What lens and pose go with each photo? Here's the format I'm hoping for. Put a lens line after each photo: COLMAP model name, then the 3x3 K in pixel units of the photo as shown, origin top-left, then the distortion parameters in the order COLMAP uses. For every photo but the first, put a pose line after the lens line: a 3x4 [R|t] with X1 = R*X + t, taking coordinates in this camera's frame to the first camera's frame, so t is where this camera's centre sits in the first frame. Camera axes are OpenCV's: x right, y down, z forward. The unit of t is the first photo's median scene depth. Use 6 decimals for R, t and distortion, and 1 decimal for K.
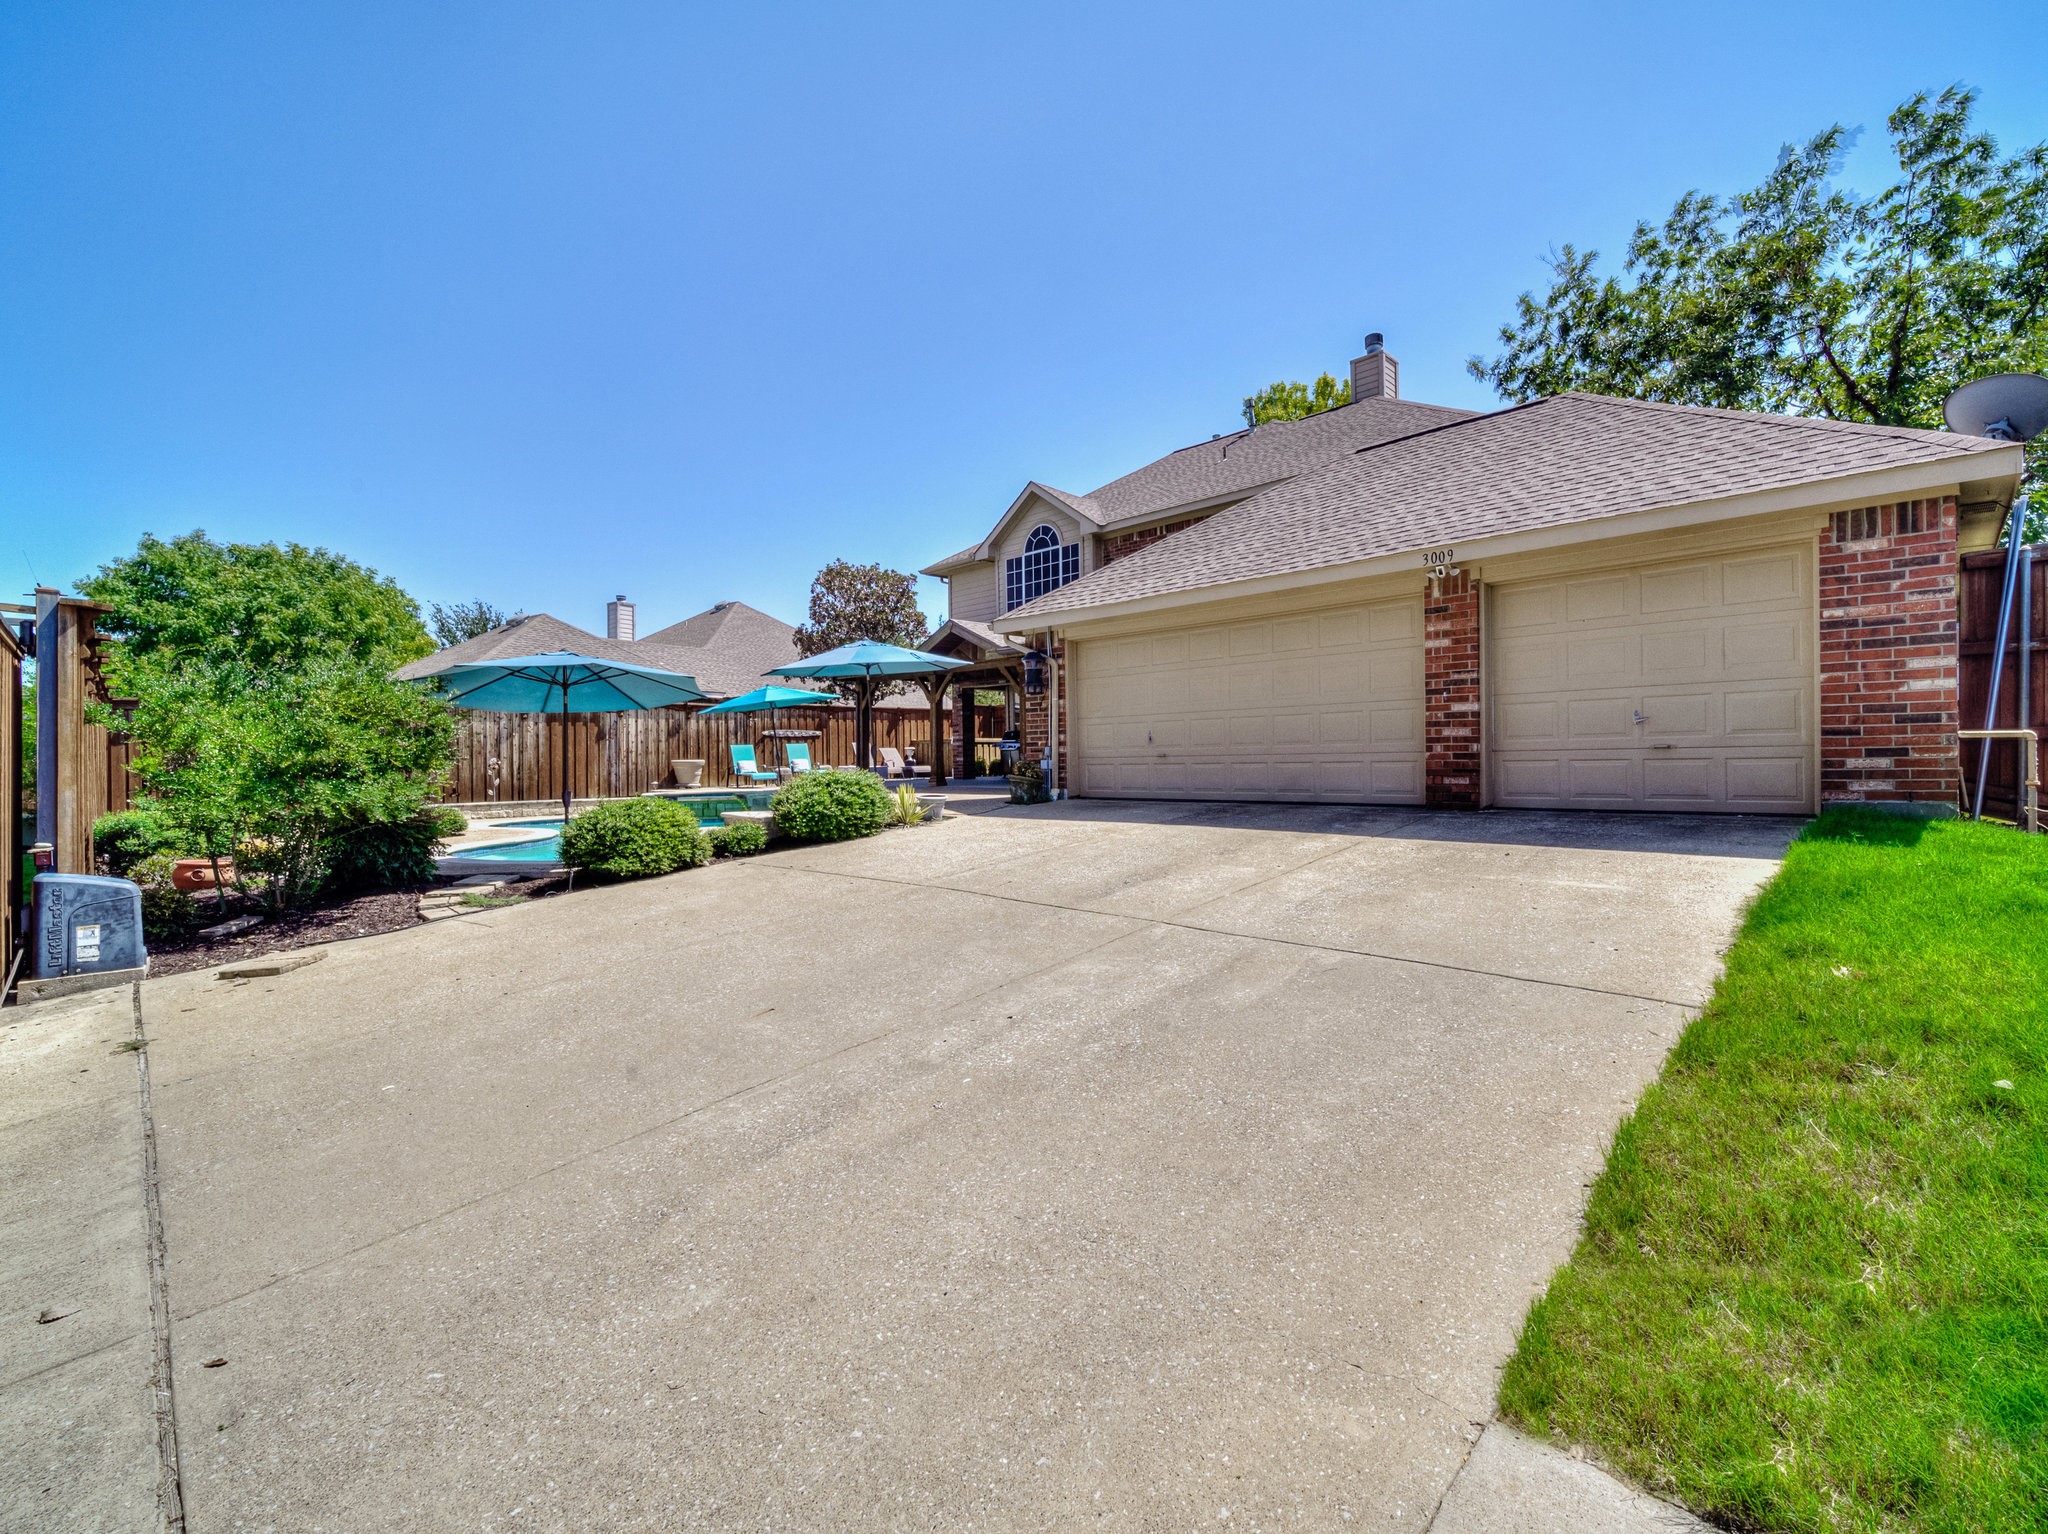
lens RADIAL K [[852.6, 0, 1053.4], [0, 852.6, 766.5], [0, 0, 1]] dist [-0.002739, -0.000211]
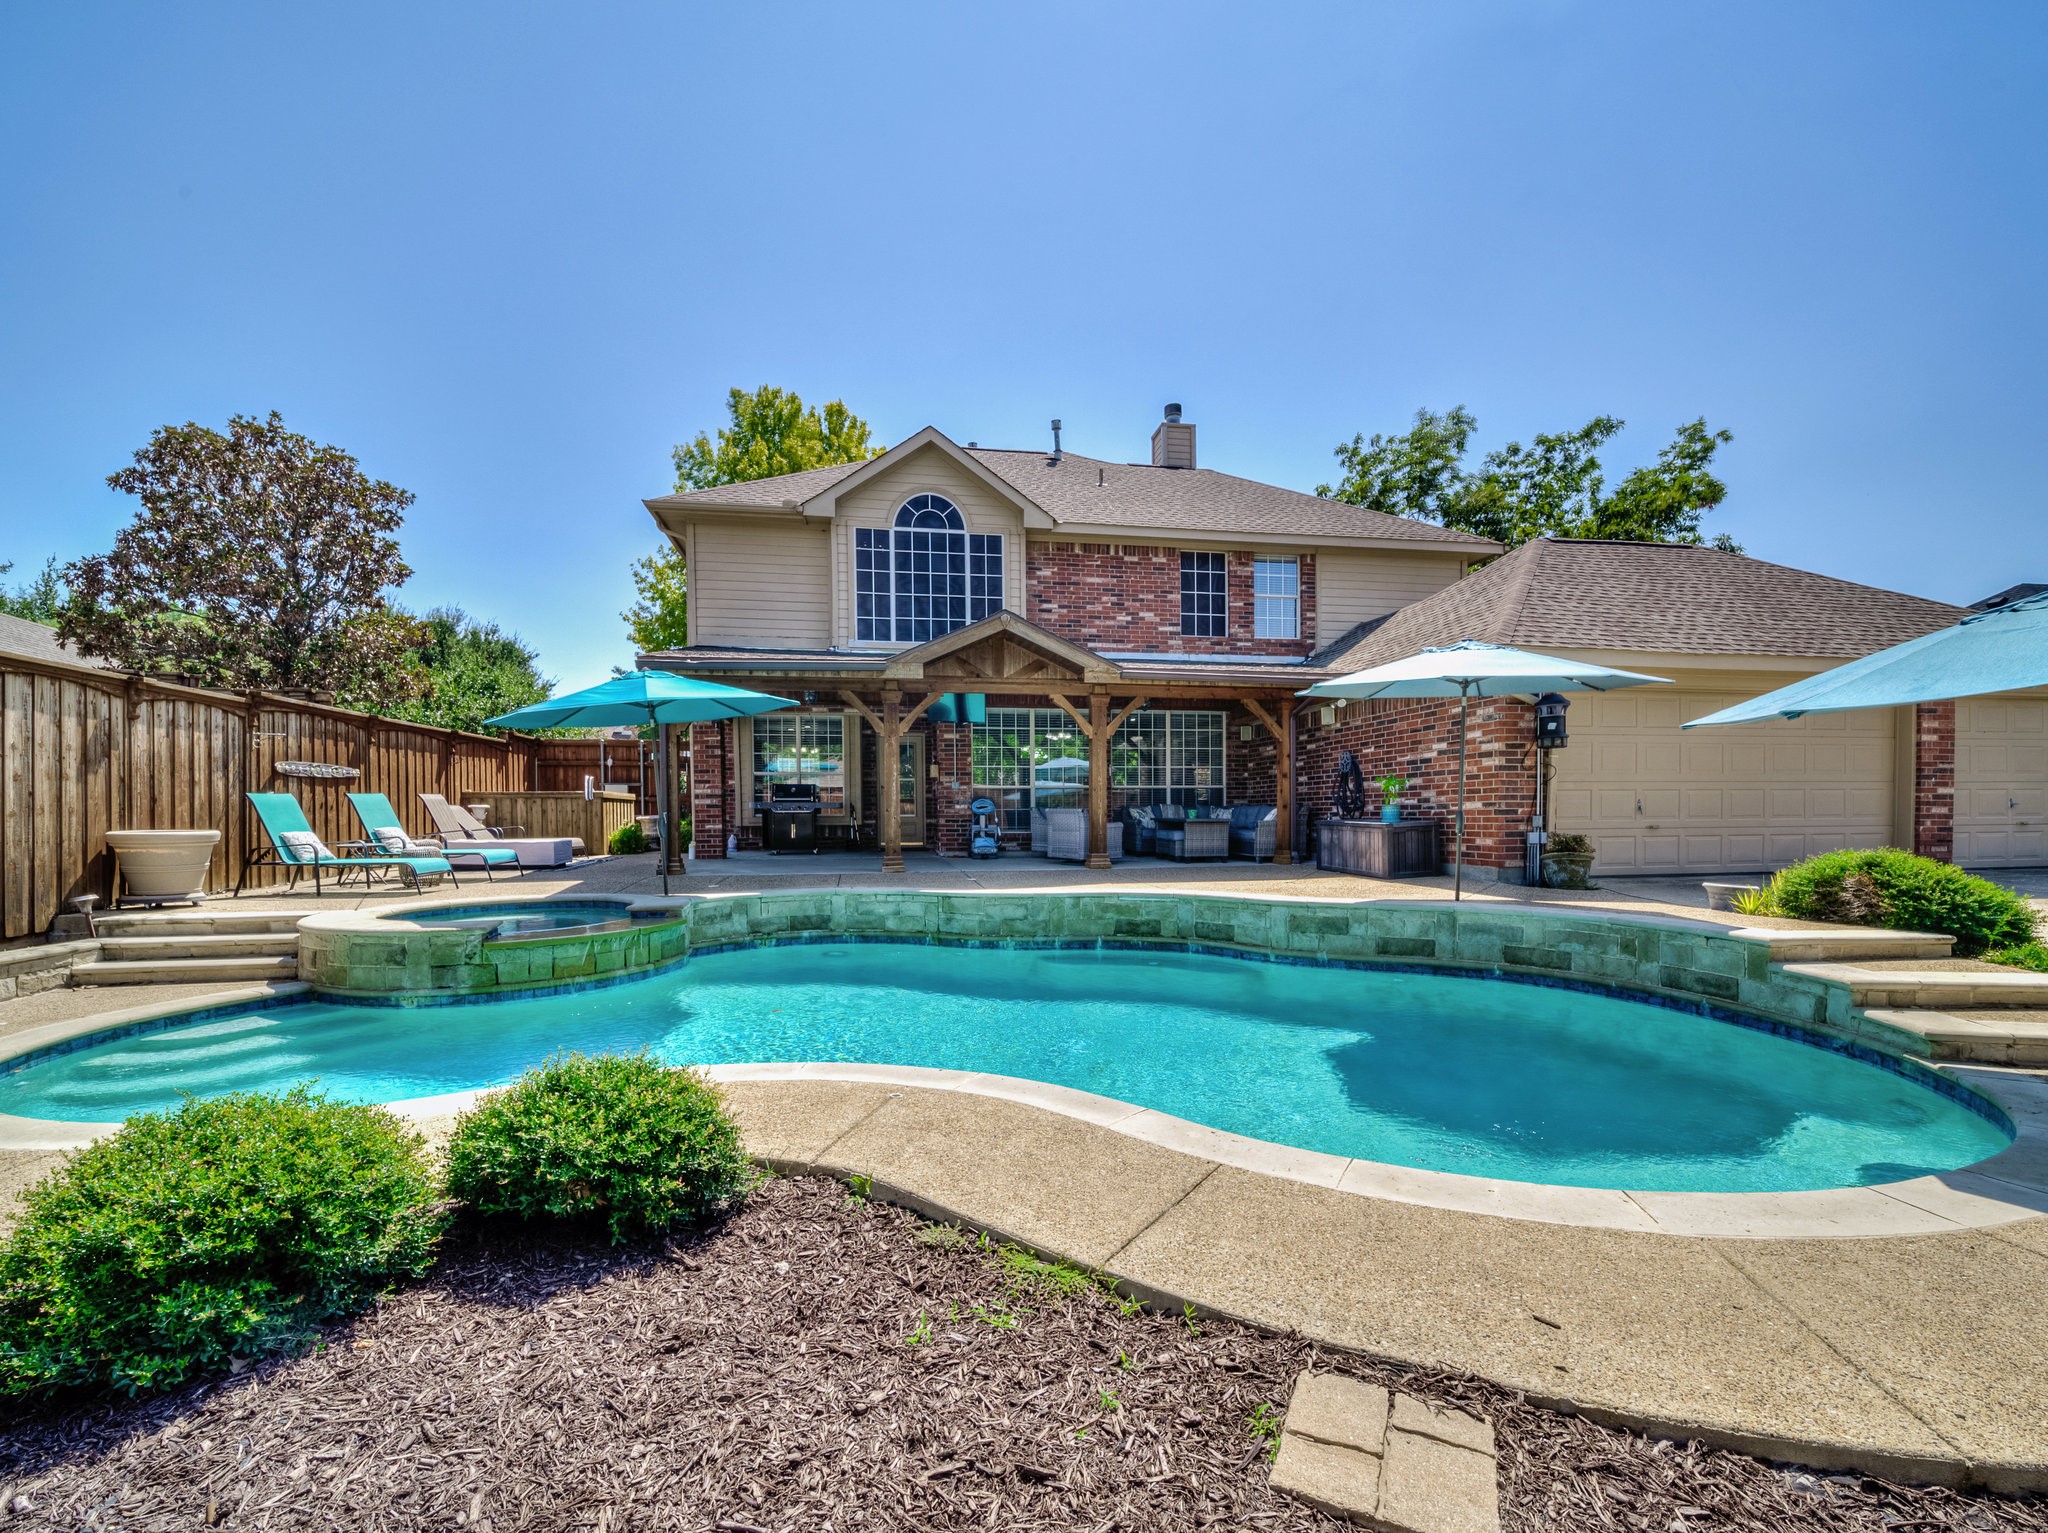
lens RADIAL K [[879.5, 0, 1015.5], [0, 879.5, 825.1], [0, 0, 1]] dist [-0.000129, -0.000104]
pose [[0.610349, 0.002658, 0.792128, -0.556306], [0.004701, 0.999965, -0.006978, -0.006518], [-0.792119, 0.007983, 0.610315, 0.520183]]
